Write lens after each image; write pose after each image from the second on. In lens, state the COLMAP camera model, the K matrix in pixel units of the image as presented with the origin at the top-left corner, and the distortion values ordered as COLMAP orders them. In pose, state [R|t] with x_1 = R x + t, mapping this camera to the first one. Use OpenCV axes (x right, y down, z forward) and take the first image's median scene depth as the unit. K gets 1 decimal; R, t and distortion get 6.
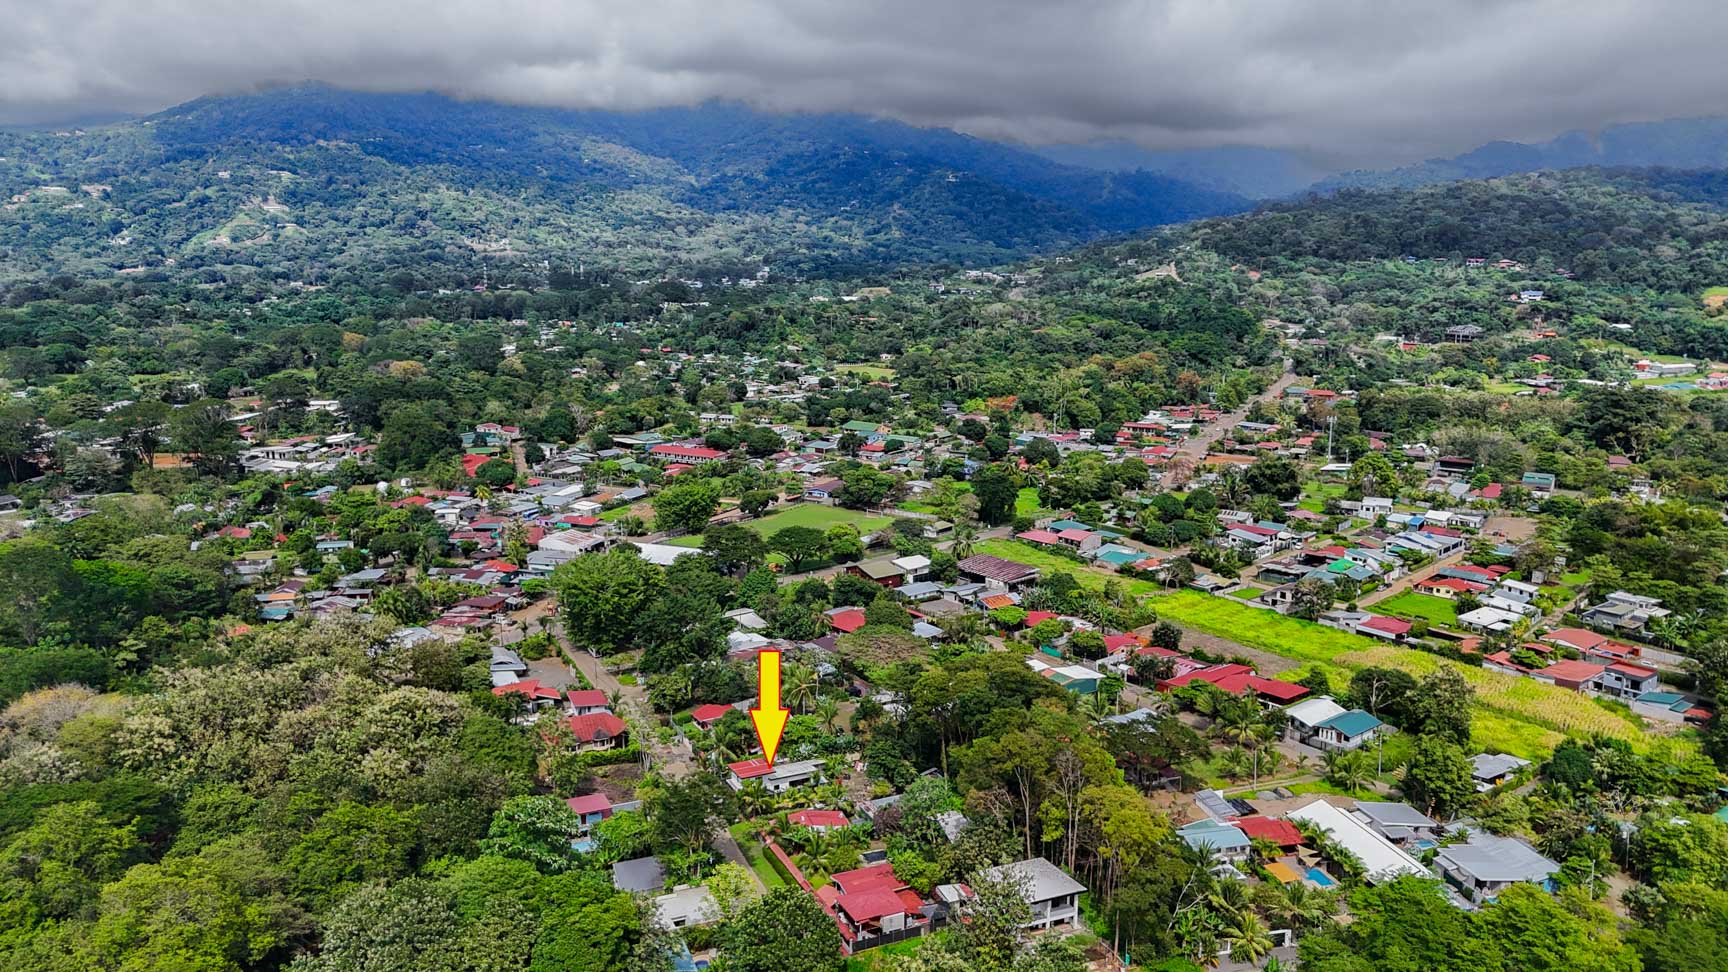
lens RADIAL K [[1262.6, 0, 864.0], [0, 1262.6, 486.0], [0, 0, 1]] dist [0.077225, -0.080788]
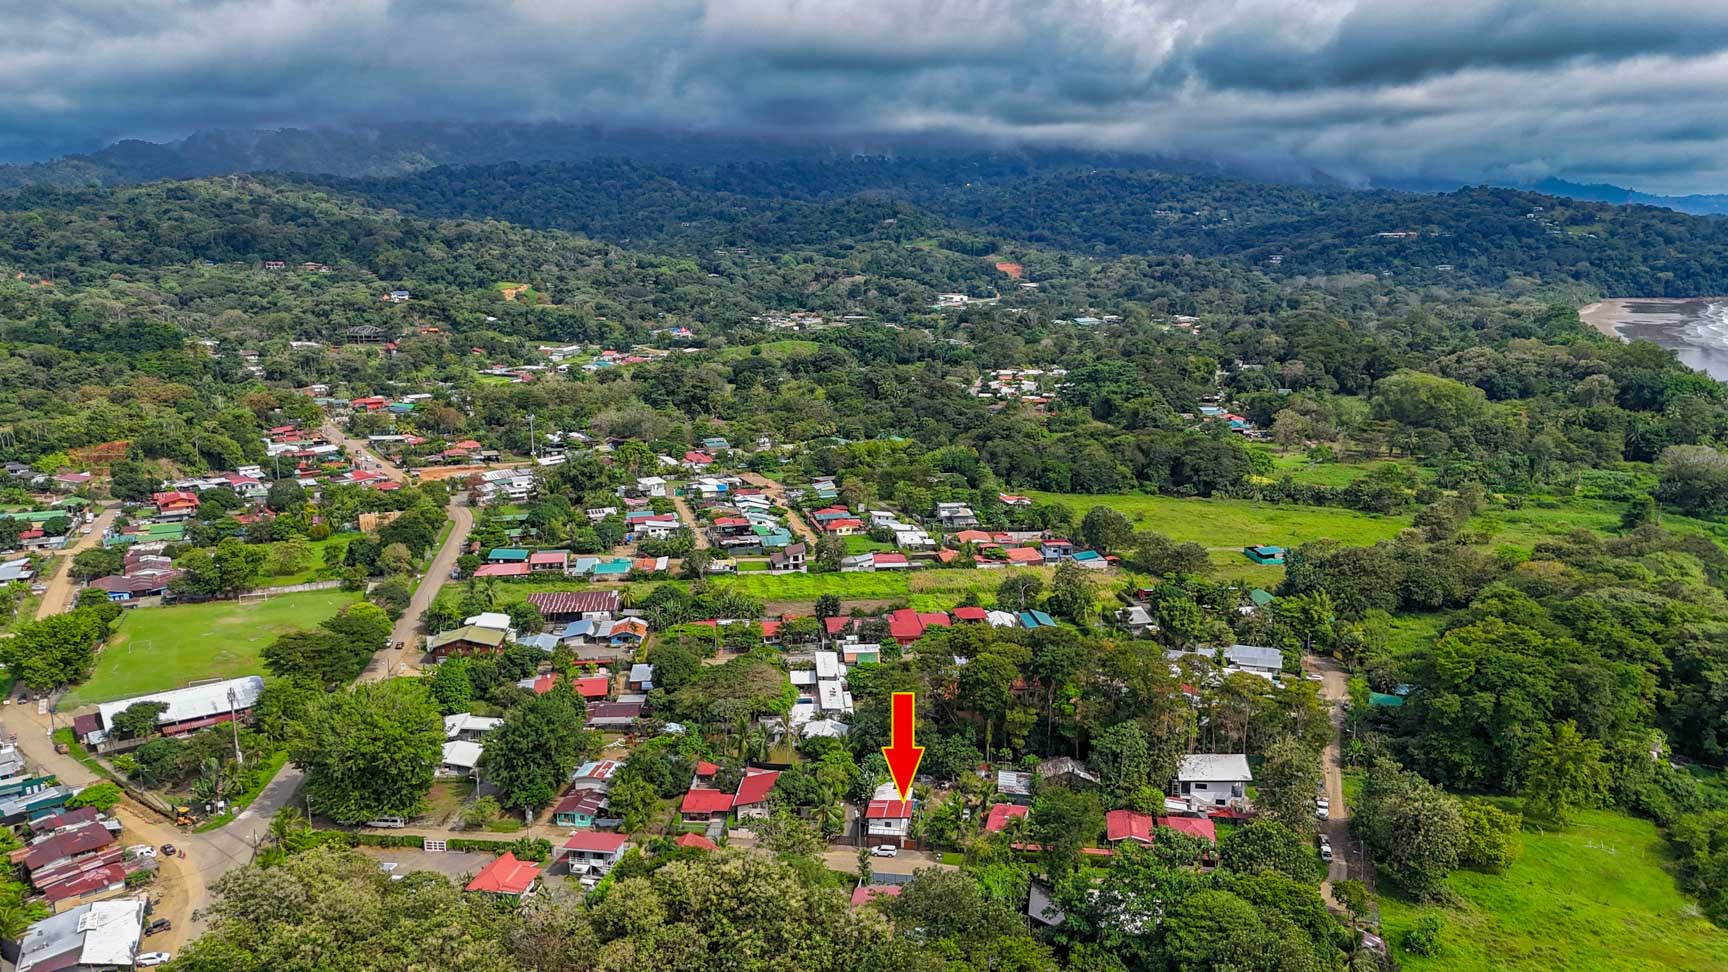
lens RADIAL K [[1262.6, 0, 864.0], [0, 1262.6, 486.0], [0, 0, 1]] dist [0.077225, -0.080788]
pose [[0.551390, -0.169199, 0.816909, -0.096742], [0.172353, 0.981195, 0.086893, -0.011180], [-0.816249, 0.092885, 0.570184, 0.058042]]
